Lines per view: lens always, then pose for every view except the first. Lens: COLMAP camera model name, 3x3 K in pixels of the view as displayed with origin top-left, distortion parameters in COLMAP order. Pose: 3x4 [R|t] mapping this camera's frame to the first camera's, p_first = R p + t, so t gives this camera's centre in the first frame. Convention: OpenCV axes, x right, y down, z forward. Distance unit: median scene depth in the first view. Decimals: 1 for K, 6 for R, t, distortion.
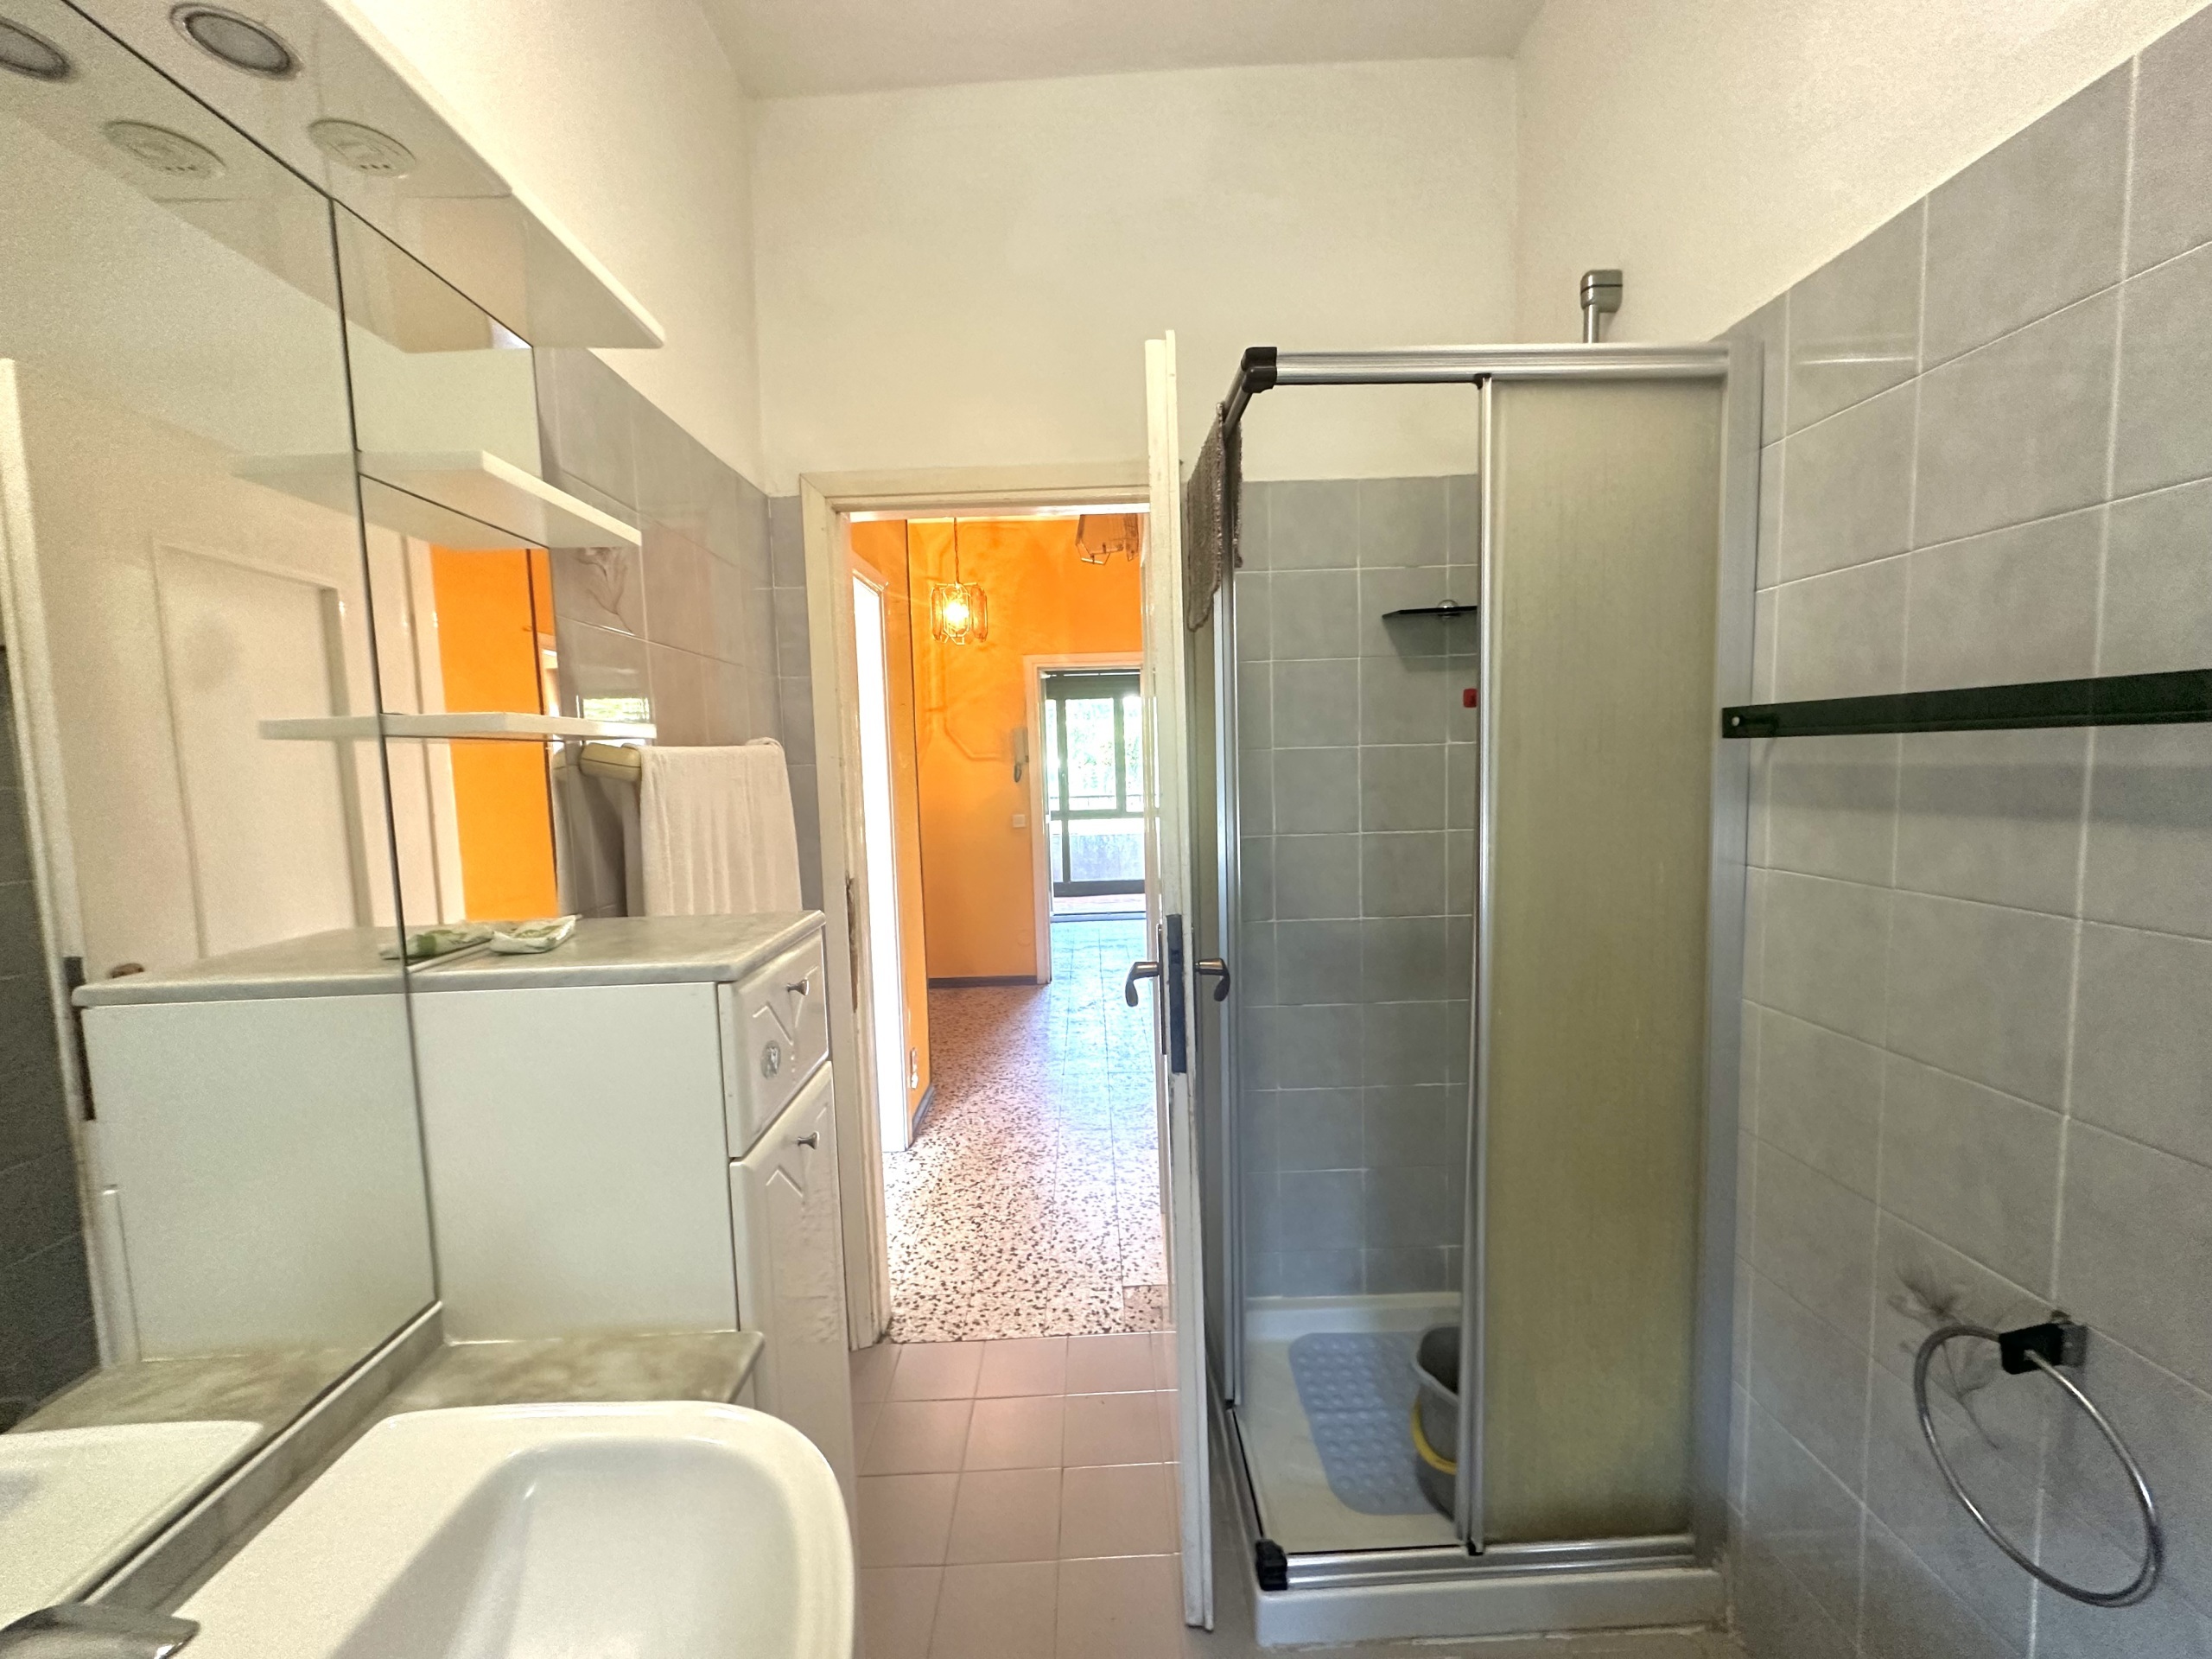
lens RADIAL K [[879.8, 0, 1107.9], [0, 879.8, 826.6], [0, 0, 1]] dist [-0.004616, 0.001472]
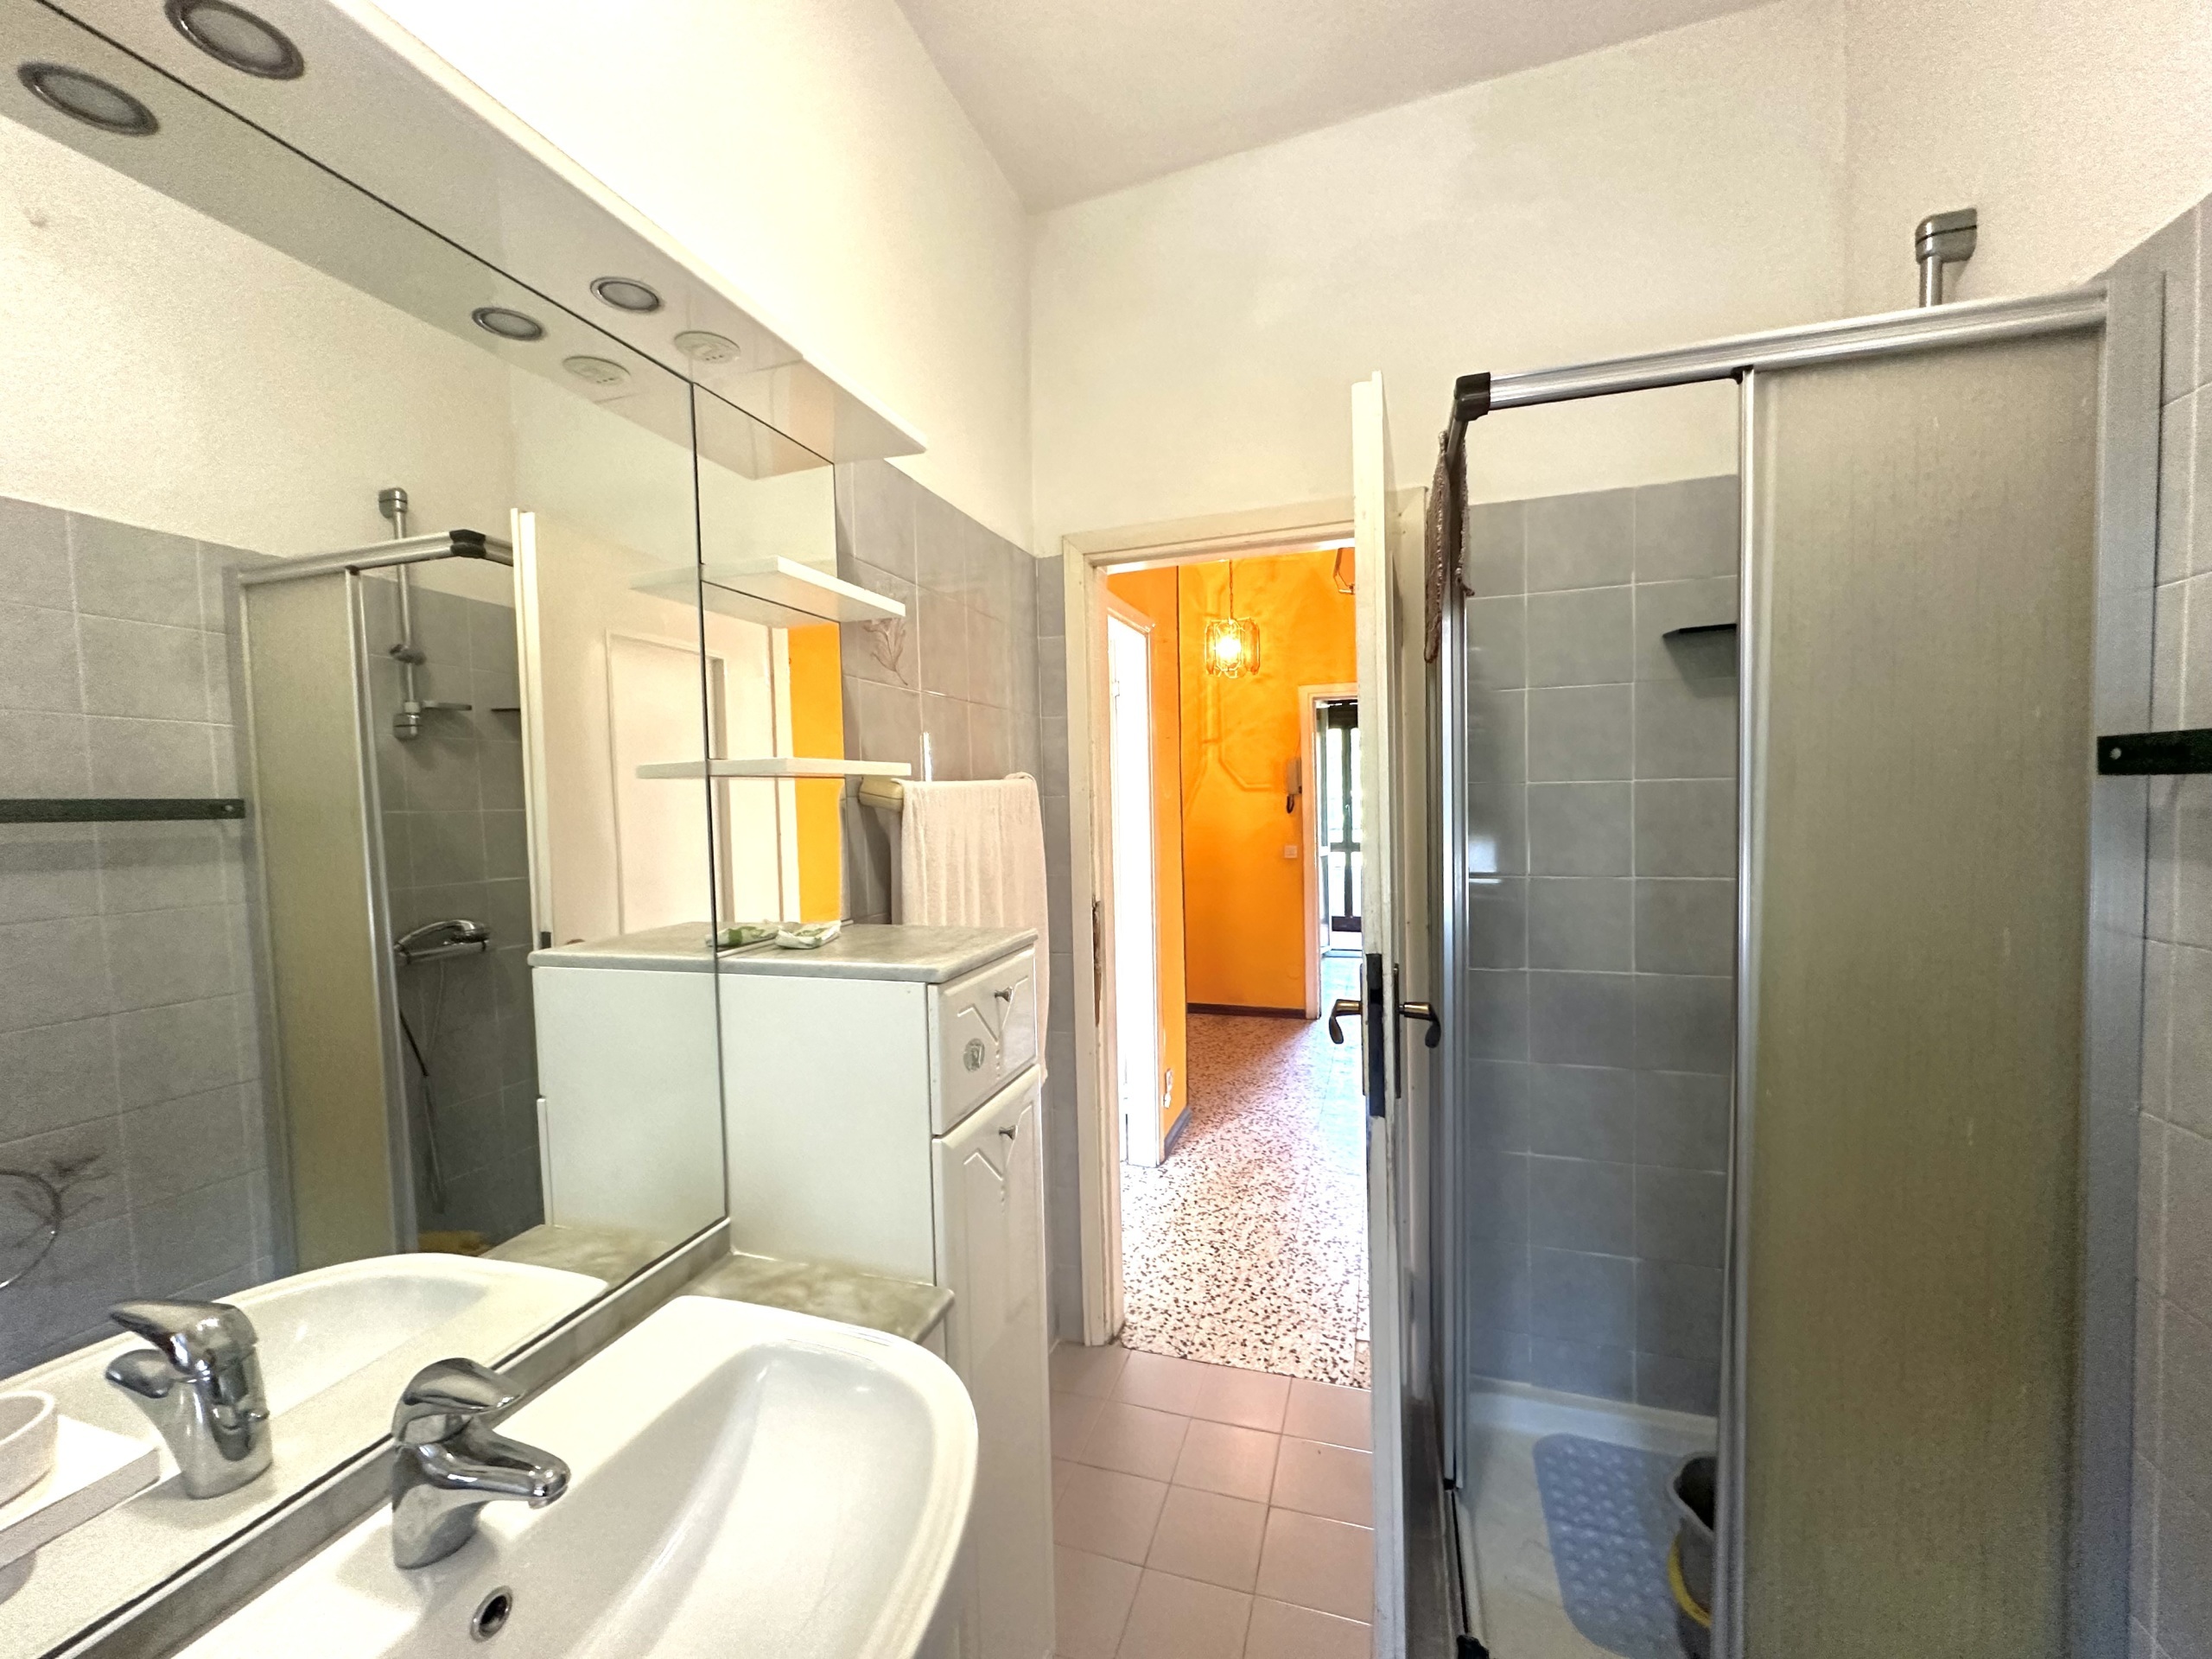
lens RADIAL K [[879.8, 0, 1107.9], [0, 879.8, 826.6], [0, 0, 1]] dist [-0.004616, 0.001472]
pose [[0.944913, 0.019150, -0.326761, 0.107848], [-0.029876, 0.999166, -0.027838, -0.005176], [0.325955, 0.036067, 0.944697, -0.031008]]
